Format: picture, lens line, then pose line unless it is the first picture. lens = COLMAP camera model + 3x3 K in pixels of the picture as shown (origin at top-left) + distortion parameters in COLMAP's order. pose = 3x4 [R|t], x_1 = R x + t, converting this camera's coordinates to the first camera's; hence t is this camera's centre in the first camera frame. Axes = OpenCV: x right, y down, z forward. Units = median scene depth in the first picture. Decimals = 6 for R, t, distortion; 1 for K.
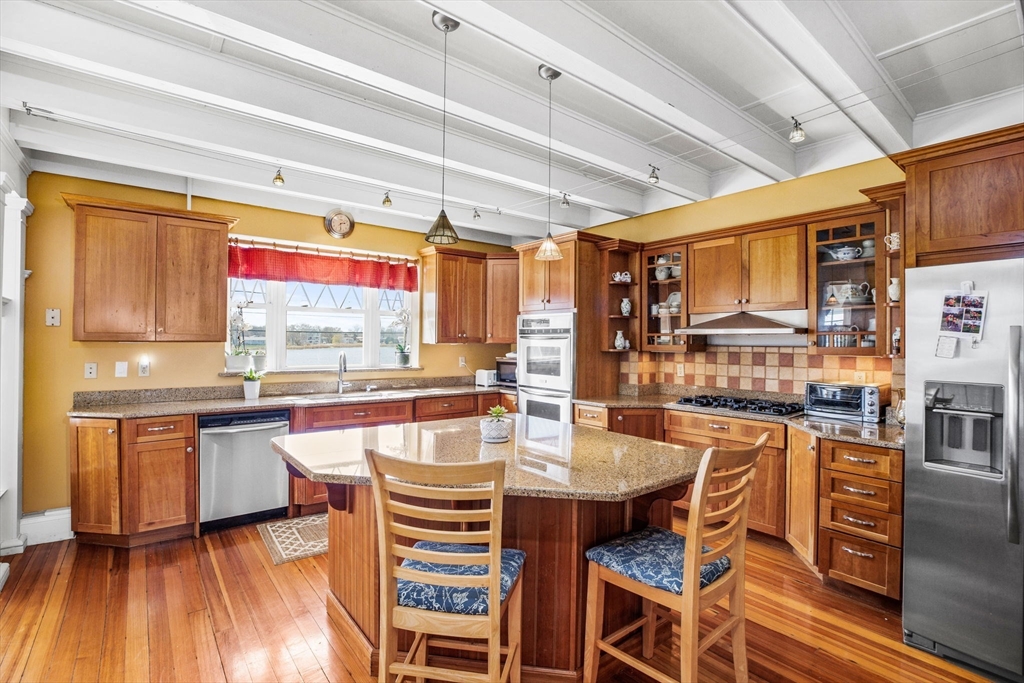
lens RADIAL K [[477.3, 0, 517.4], [0, 477.3, 339.9], [0, 0, 1]] dist [-0.020293, 0.004812]
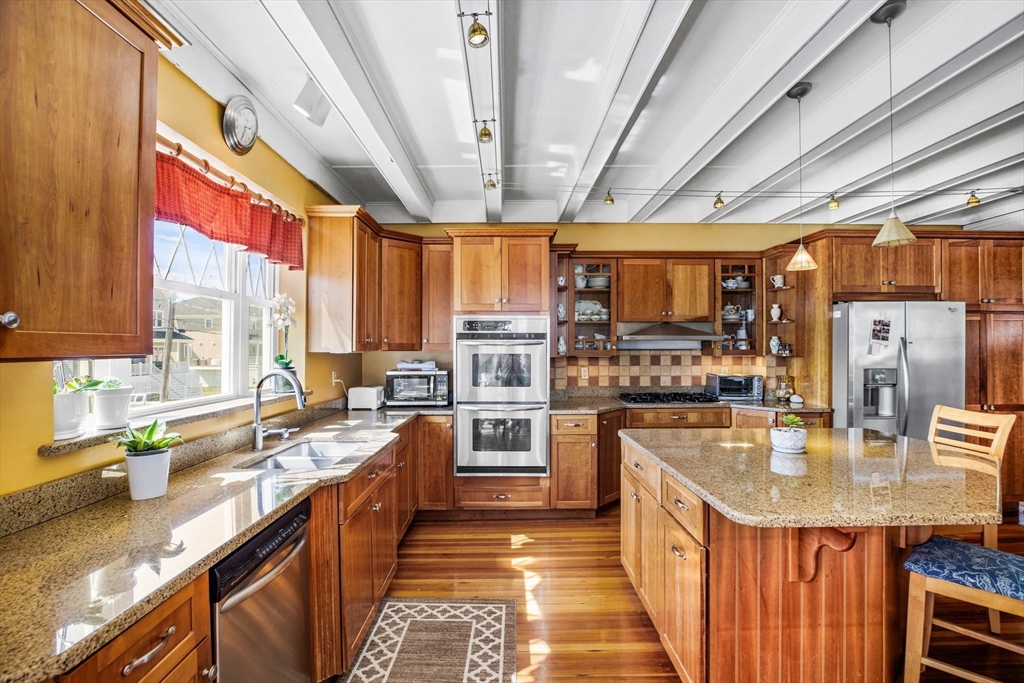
lens RADIAL K [[477.3, 0, 512.2], [0, 477.3, 345.2], [0, 0, 1]] dist [-0.020293, 0.004812]
pose [[0.625208, -0.006208, 0.780434, -0.663468], [0.003916, 0.999981, 0.004818, -0.006271], [-0.780449, 0.000044, 0.625220, 0.495529]]
